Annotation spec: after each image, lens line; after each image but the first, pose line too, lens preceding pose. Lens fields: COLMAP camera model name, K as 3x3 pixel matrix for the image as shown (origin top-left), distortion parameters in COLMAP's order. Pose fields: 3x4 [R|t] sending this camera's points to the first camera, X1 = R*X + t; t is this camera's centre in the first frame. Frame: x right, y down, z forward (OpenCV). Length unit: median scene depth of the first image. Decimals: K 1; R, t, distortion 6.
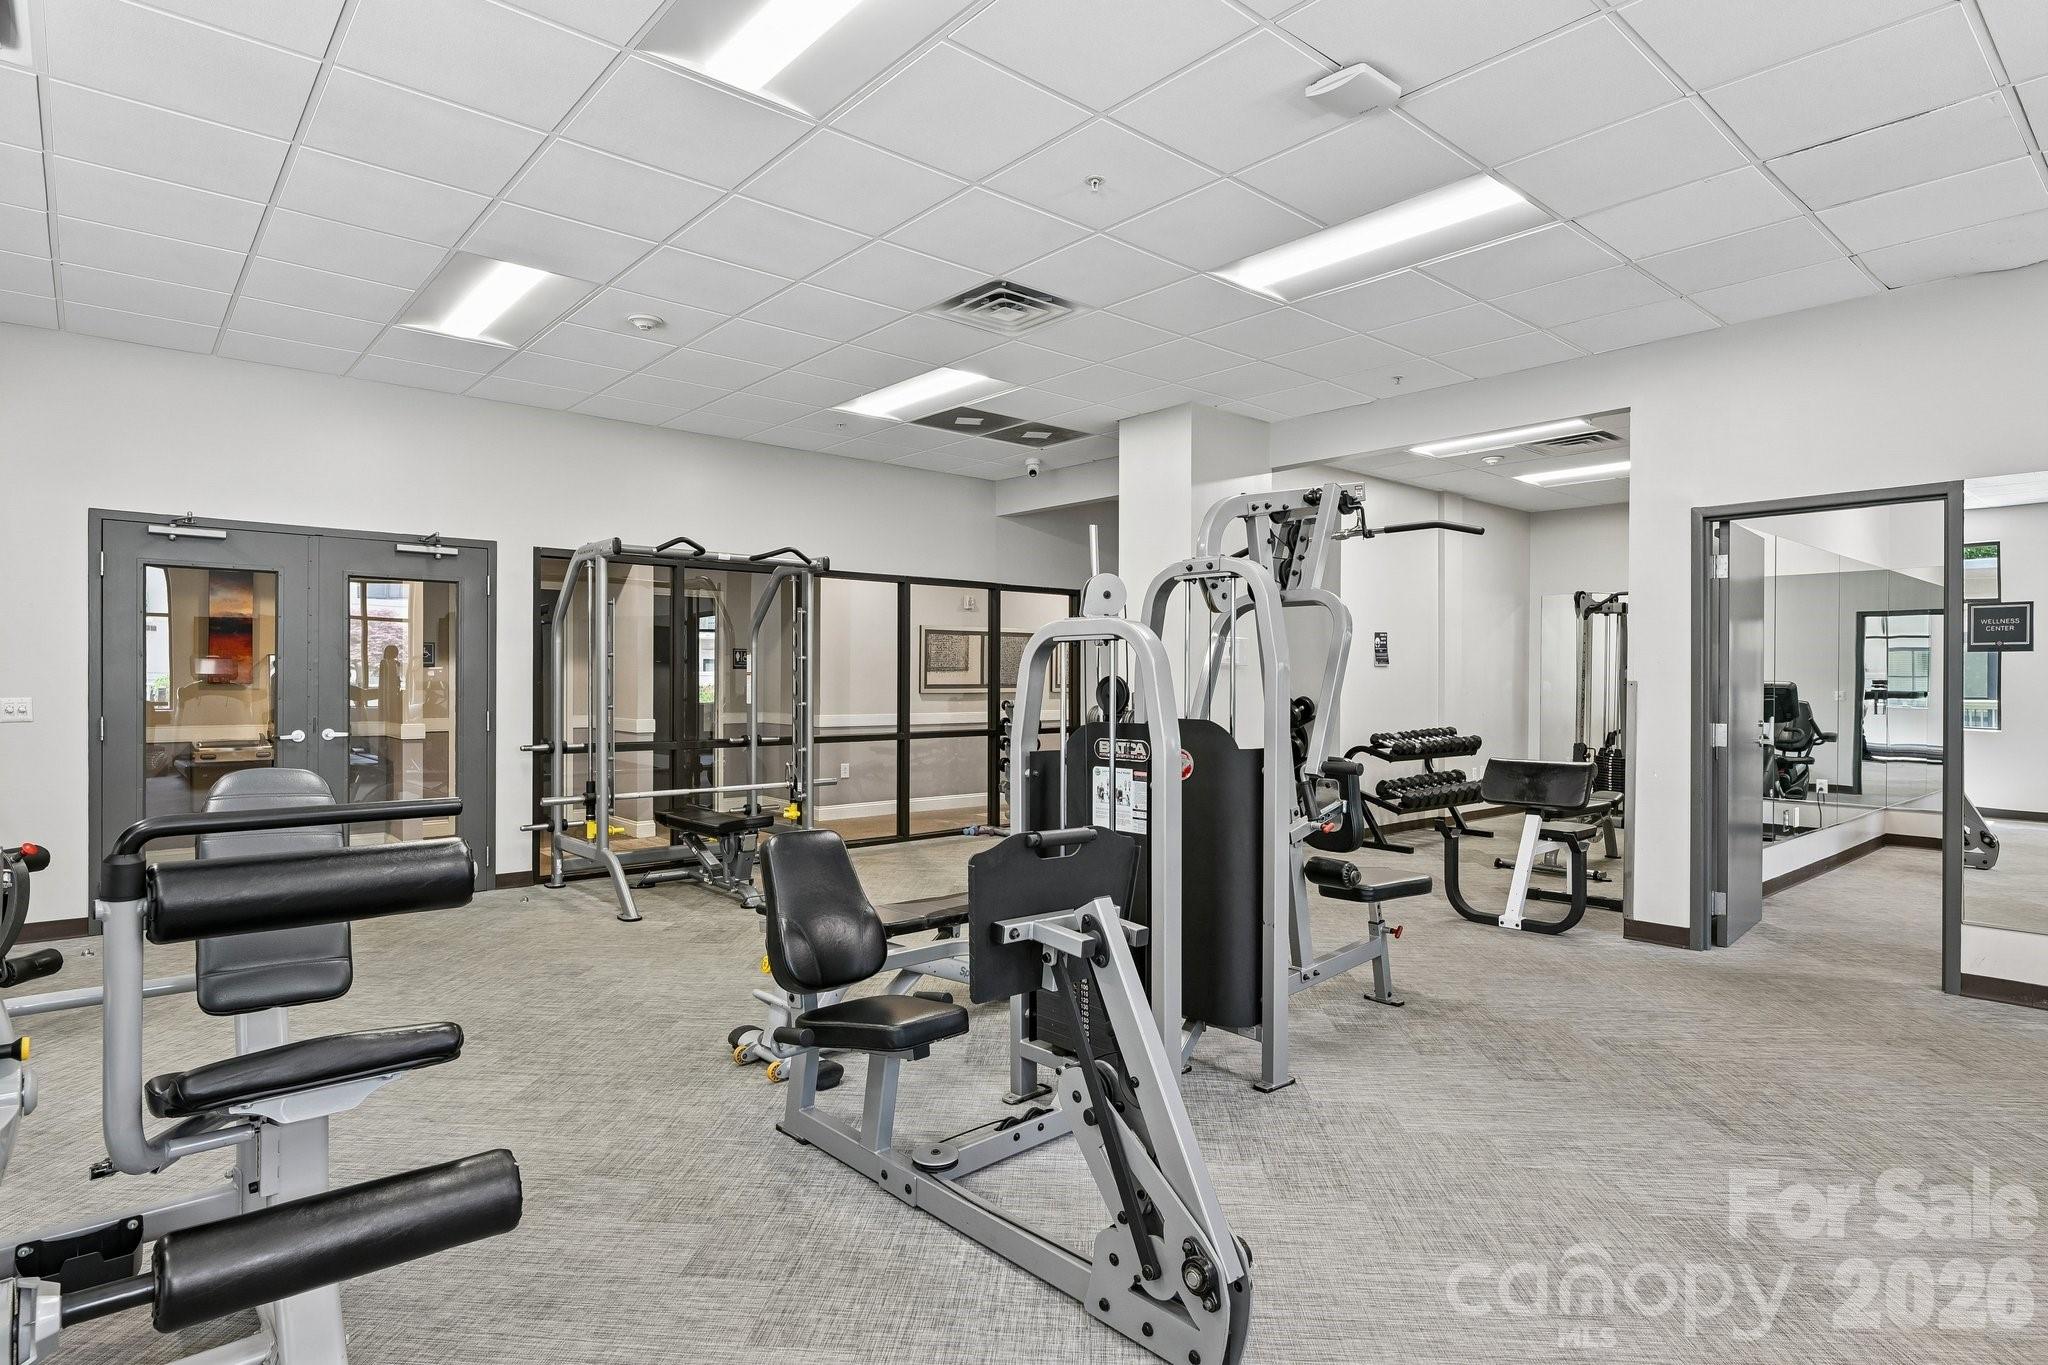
lens RADIAL K [[1075.9, 0, 1022.7], [0, 1075.9, 687.9], [0, 0, 1]] dist [-0.000499, -0.000704]
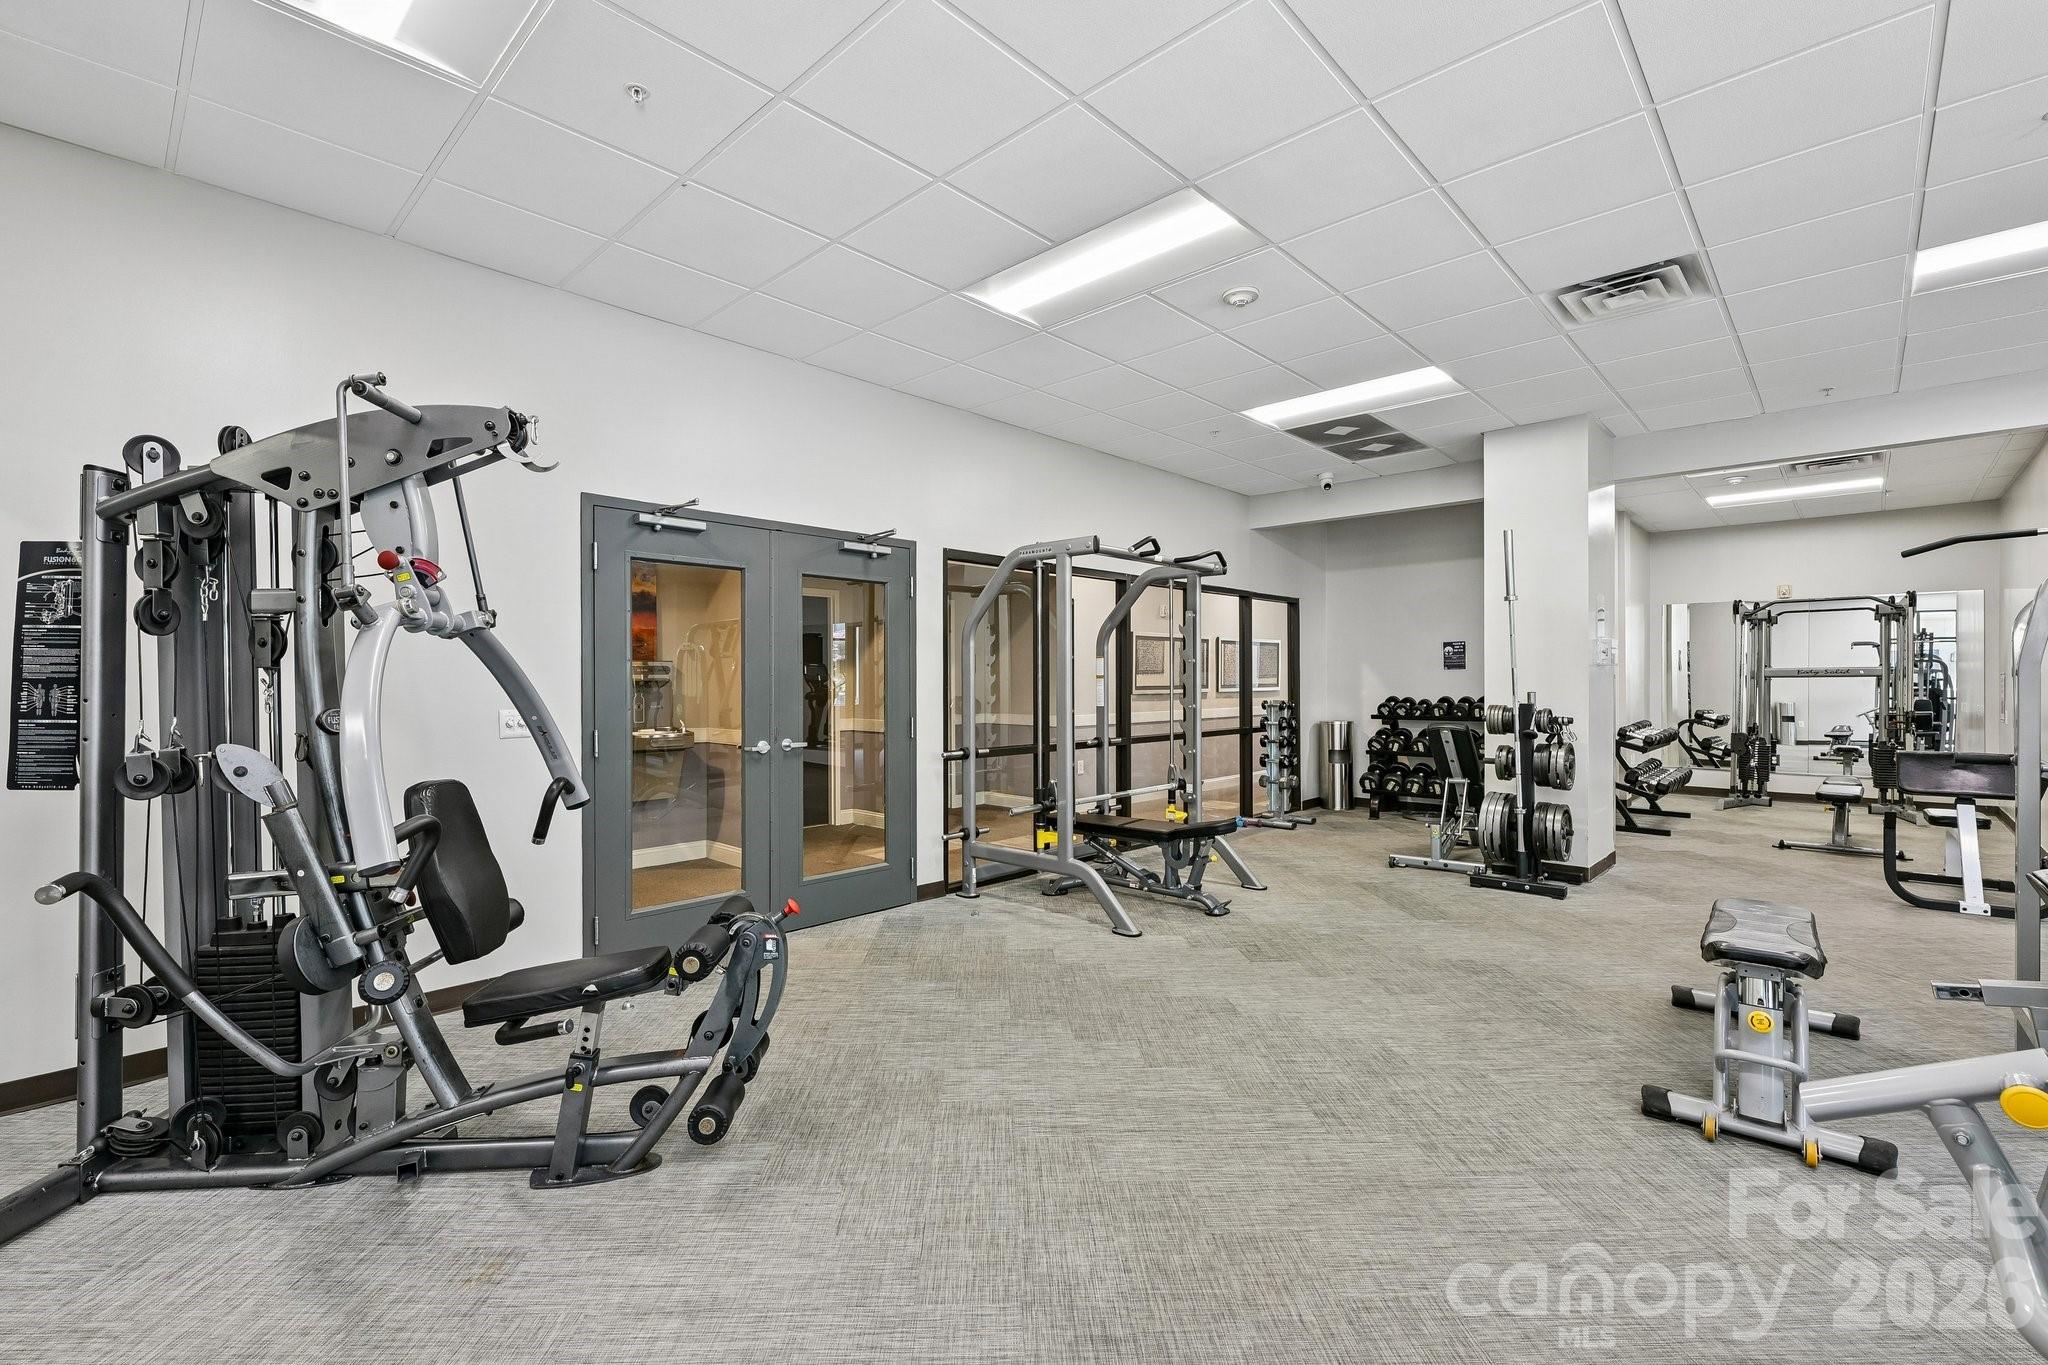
lens RADIAL K [[885.7, 0, 1015.2], [0, 885.7, 688.9], [0, 0, 1]] dist [0.001547, -0.000445]
pose [[0.995339, -0.008528, 0.096060, -0.443927], [0.008411, 0.999963, 0.001619, -0.003889], [-0.096070, -0.000804, 0.995374, 0.186192]]
